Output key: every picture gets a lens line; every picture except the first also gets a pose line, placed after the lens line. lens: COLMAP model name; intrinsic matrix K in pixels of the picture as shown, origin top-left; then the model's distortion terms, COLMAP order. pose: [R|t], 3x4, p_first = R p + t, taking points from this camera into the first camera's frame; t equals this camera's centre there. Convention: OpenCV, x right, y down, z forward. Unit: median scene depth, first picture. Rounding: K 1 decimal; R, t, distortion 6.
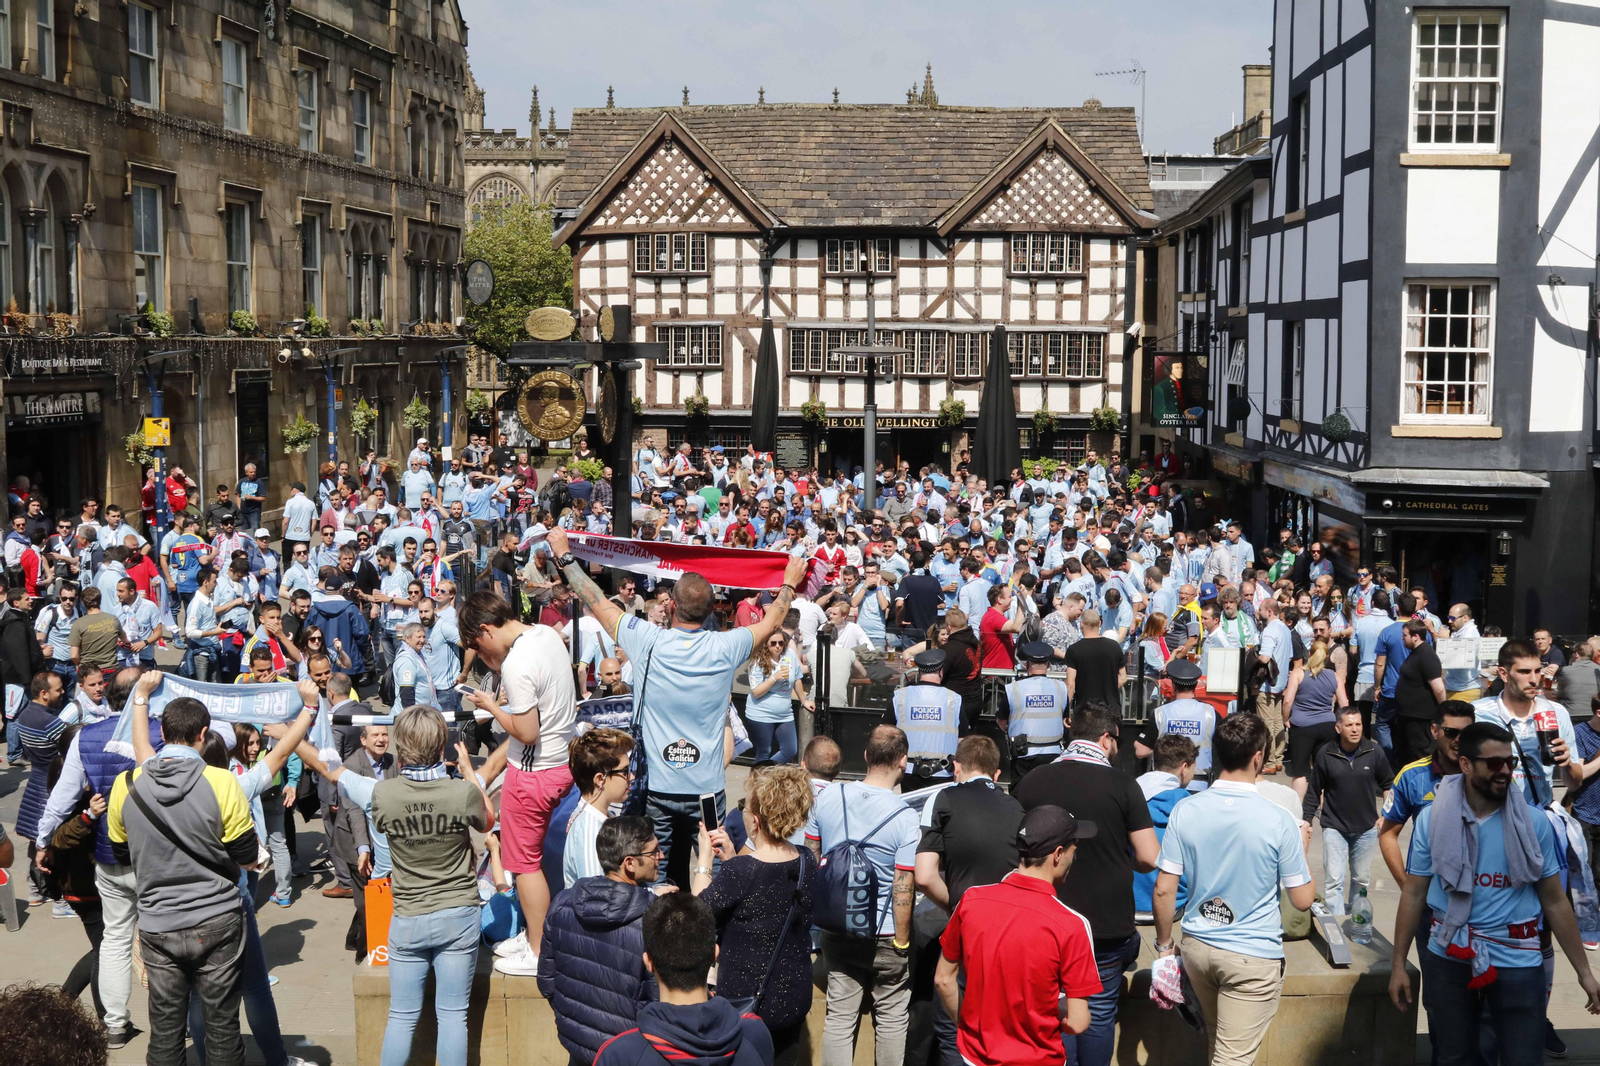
lens RADIAL K [[1810.9, 0, 814.3], [0, 1810.9, 524.2], [0, 0, 1]] dist [-0.096572, 0.000000]
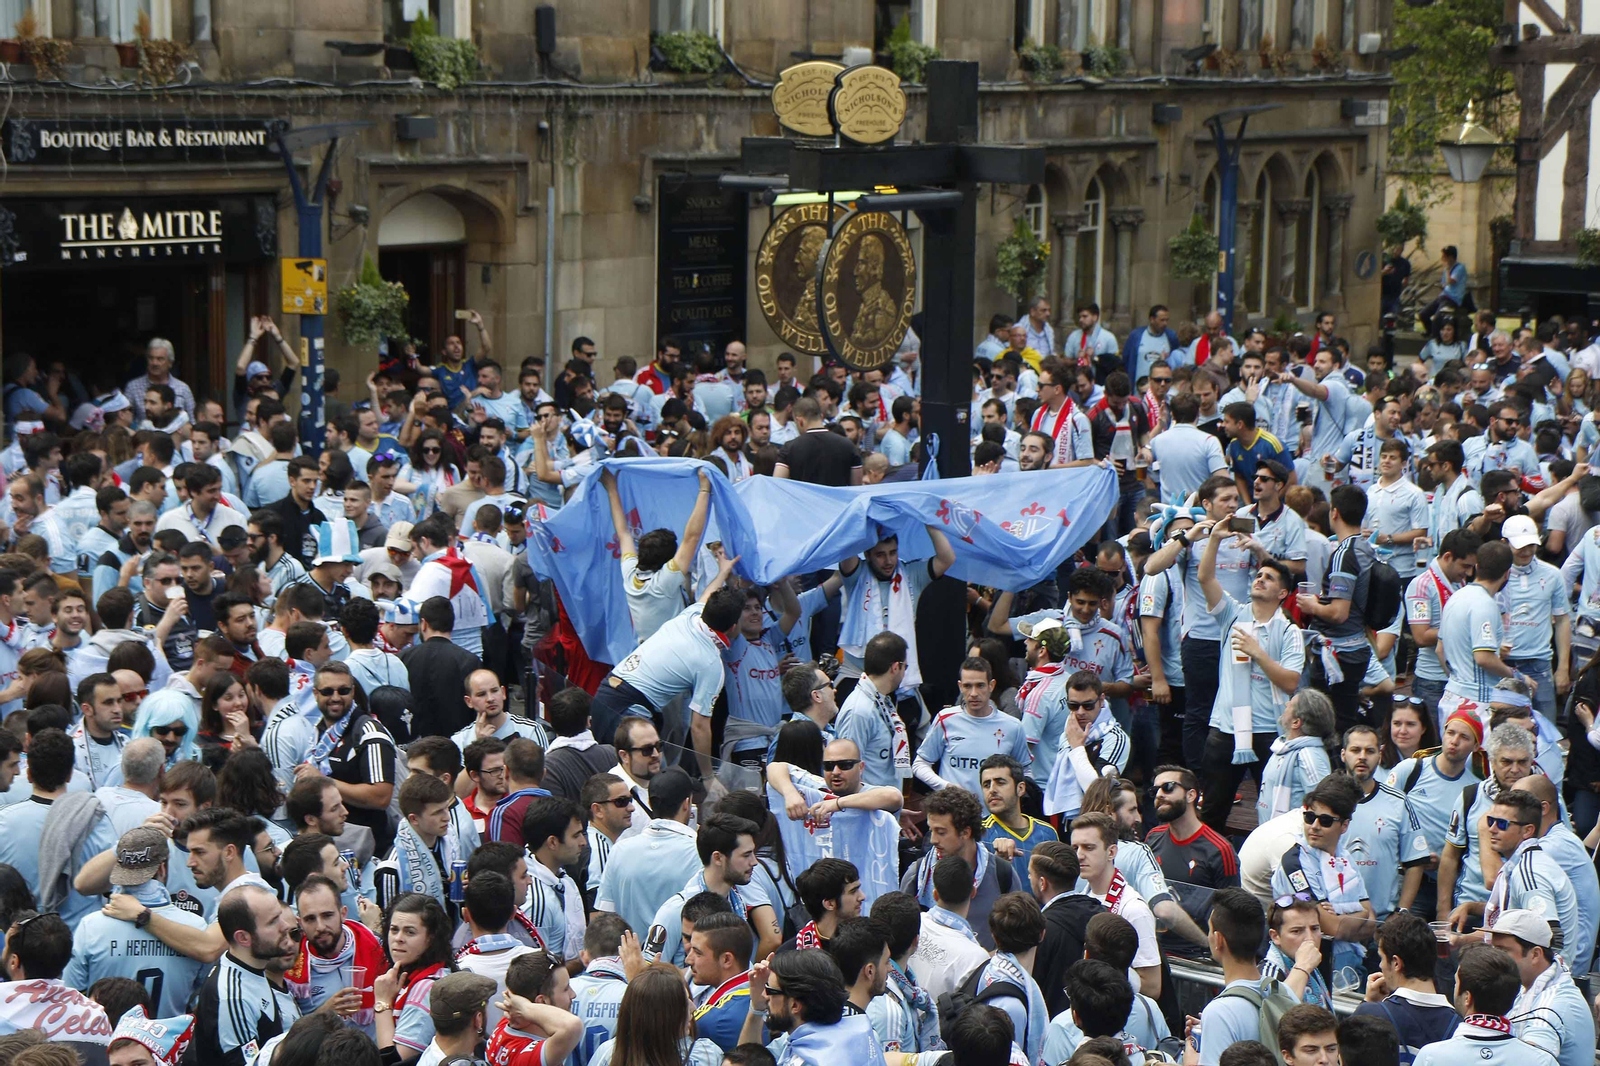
lens RADIAL K [[3838.0, 0, 800.6], [0, 3838.0, 518.2], [0, 0, 1]] dist [0.386582, 0.000000]
pose [[0.873267, 0.069696, -0.482232, 0.187807], [-0.059772, 0.997565, 0.035936, -0.022926], [0.483563, -0.002558, 0.875306, 0.082075]]
